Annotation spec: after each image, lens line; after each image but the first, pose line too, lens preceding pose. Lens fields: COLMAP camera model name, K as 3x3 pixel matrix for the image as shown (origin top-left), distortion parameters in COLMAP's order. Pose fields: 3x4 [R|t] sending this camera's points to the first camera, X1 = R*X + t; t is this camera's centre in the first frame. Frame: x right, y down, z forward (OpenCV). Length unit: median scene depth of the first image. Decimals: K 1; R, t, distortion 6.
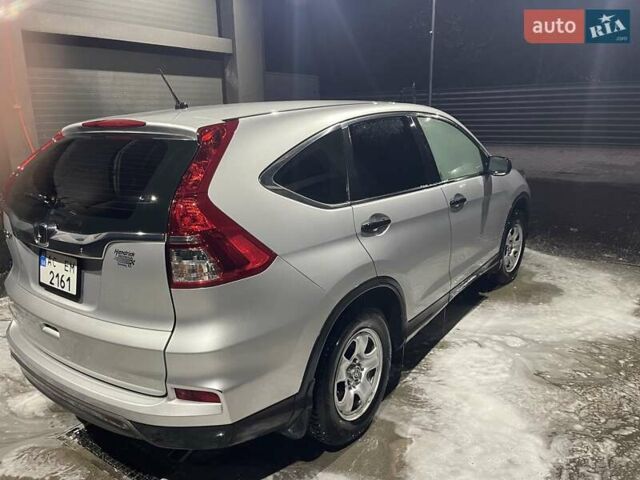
lens RADIAL K [[479.9, 0, 320.0], [0, 479.9, 240.0], [0, 0, 1]] dist [0.106820, -0.168300]
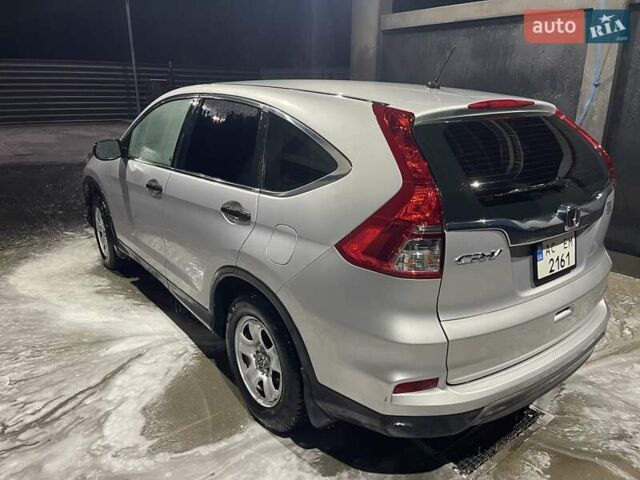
lens RADIAL K [[479.9, 0, 320.0], [0, 479.9, 240.0], [0, 0, 1]] dist [0.106820, -0.168300]
pose [[0.272900, -0.271591, 0.922911, -1.502894], [0.232164, 0.949563, 0.210784, -0.271743], [-0.933609, 0.156744, 0.322189, 1.074814]]
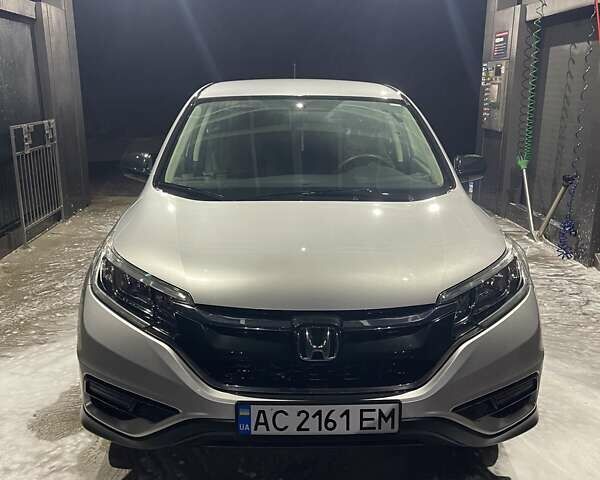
lens RADIAL K [[592.5, 0, 296.6], [0, 592.5, 240.2], [0, 0, 1]] dist [0.139083, -0.236477]
pose [[-0.794013, 0.169857, -0.583689, 1.263233], [-0.144525, 0.879895, 0.452657, -0.874955], [0.590471, 0.443773, -0.674099, 3.139074]]
